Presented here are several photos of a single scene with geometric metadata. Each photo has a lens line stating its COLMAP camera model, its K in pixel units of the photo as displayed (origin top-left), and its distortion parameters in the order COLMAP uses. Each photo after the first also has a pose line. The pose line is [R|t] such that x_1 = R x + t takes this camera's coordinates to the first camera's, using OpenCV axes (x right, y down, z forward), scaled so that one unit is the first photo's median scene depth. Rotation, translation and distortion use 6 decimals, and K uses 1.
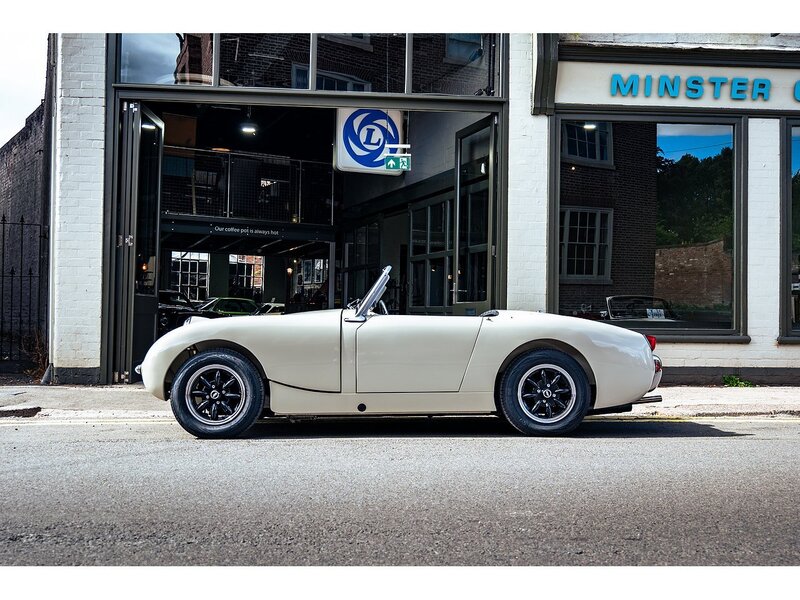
lens RADIAL K [[803.1, 0, 400.0], [0, 803.1, 300.0], [0, 0, 1]] dist [0.009877, 0.003357]
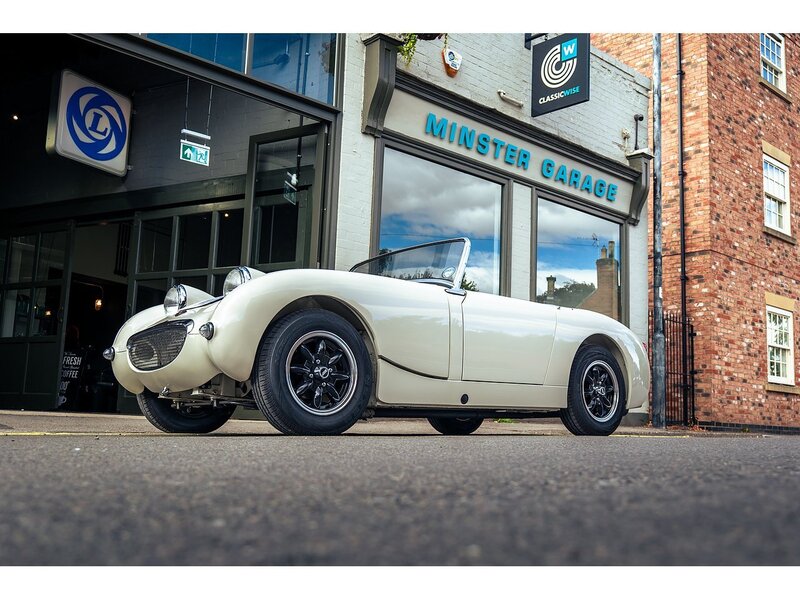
lens RADIAL K [[803.1, 0, 400.0], [0, 803.1, 300.0], [0, 0, 1]] dist [0.009877, 0.003357]
pose [[0.778287, 0.108065, 0.618540, -0.371108], [-0.040266, 0.991641, -0.122584, 0.082695], [-0.626616, 0.070499, 0.776133, 0.241783]]
